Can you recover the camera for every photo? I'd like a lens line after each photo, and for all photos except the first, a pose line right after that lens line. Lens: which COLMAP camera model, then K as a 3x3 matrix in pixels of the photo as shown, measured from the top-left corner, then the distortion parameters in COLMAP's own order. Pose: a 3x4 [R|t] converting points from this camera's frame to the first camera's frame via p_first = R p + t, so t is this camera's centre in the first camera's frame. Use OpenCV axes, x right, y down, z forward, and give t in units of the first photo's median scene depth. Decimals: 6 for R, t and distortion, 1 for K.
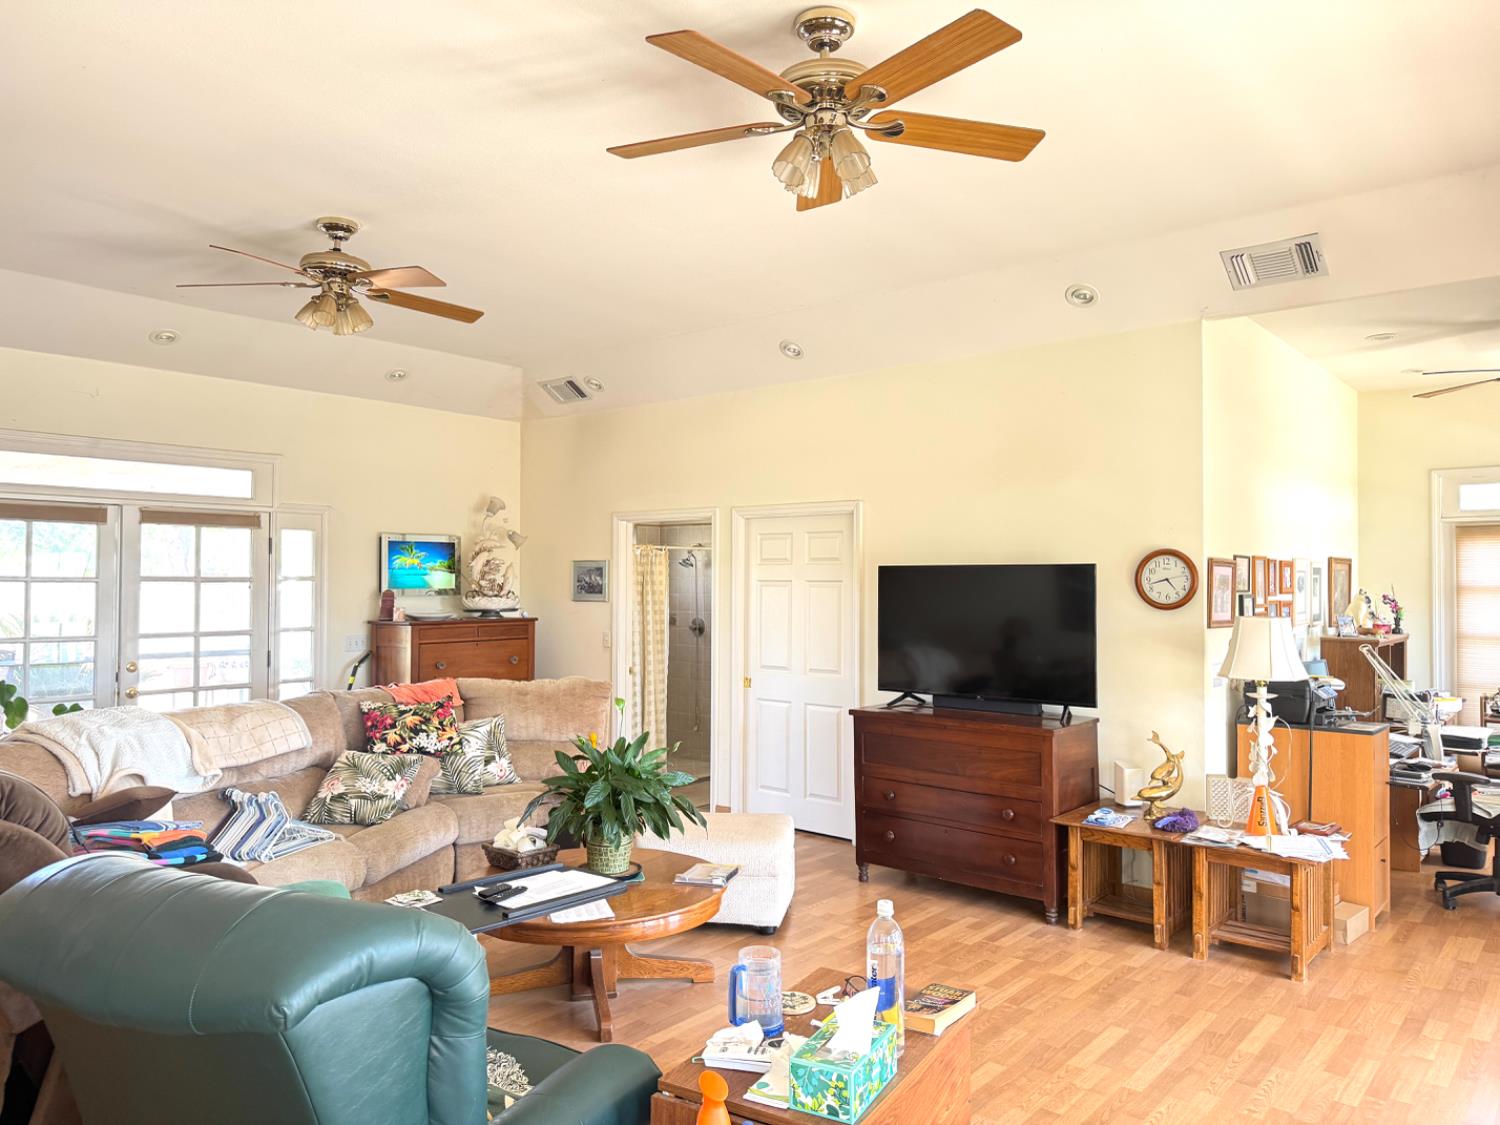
lens RADIAL K [[1020.8, 0, 747.0], [0, 1020.8, 538.2], [0, 0, 1]] dist [-0.026361, 0.048414]
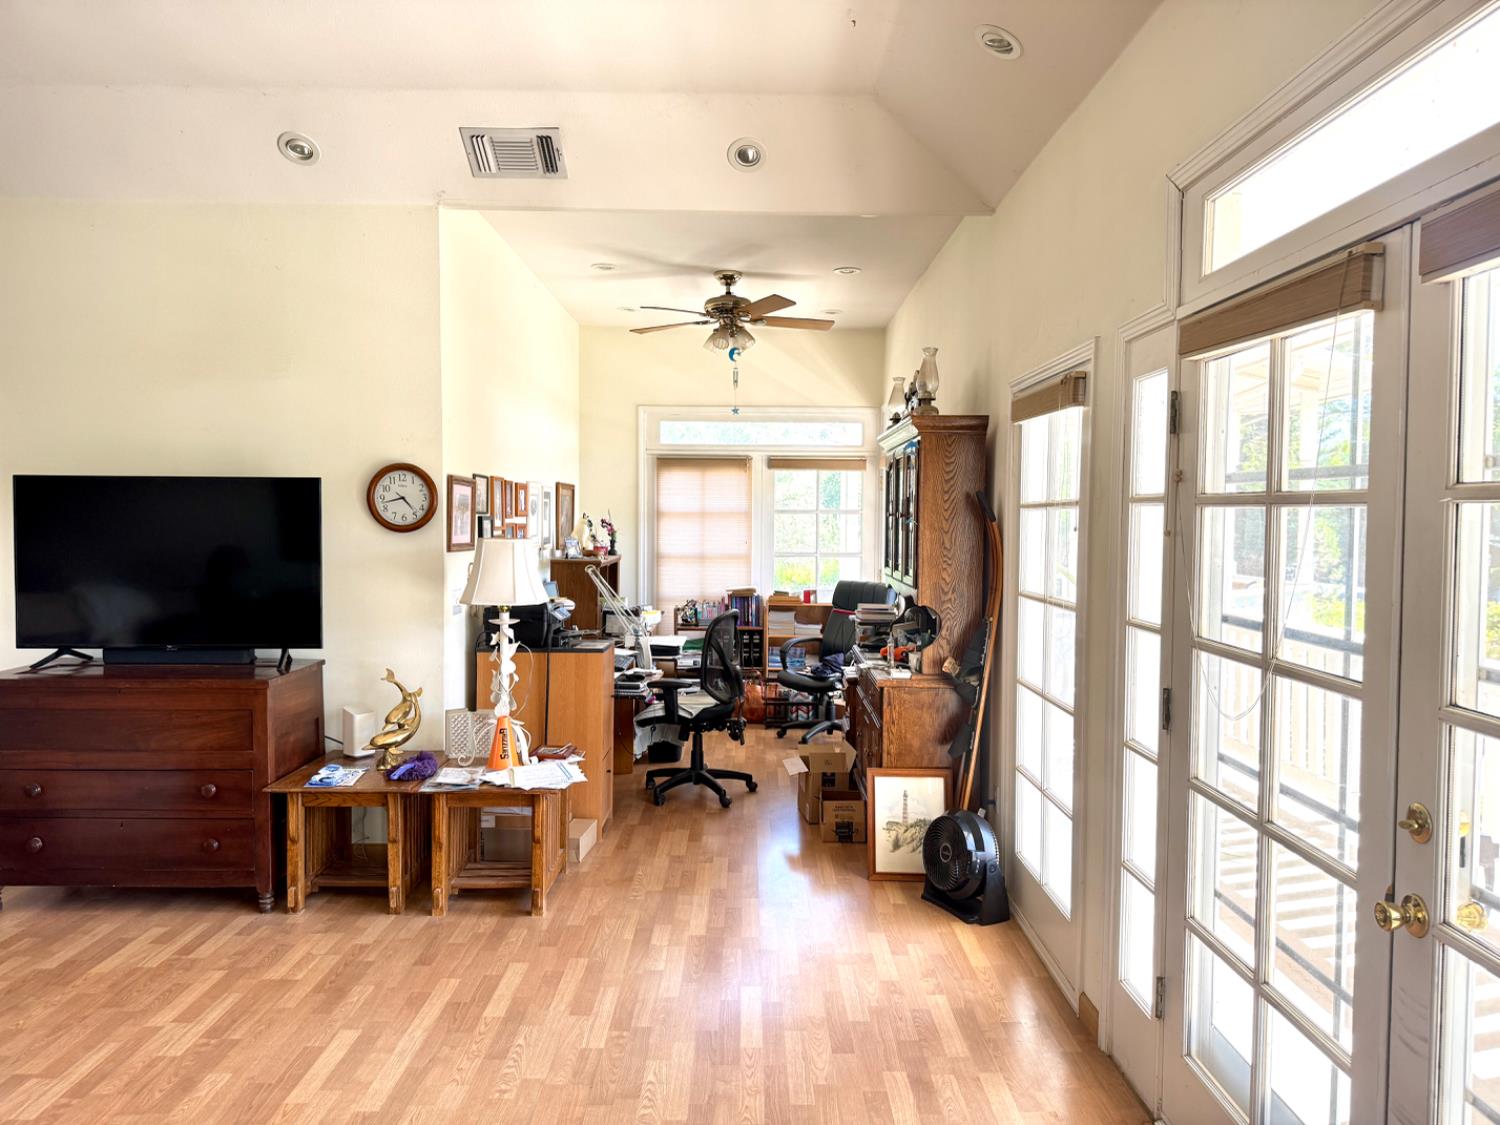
lens RADIAL K [[1033.4, 0, 750.0], [0, 1033.4, 562.5], [0, 0, 1]] dist [0.063690, -0.080687]
pose [[0.751814, -0.032112, 0.658592, 0.044001], [-0.025682, 0.996629, 0.077911, 0.018375], [-0.658874, -0.075489, 0.748456, 0.124810]]
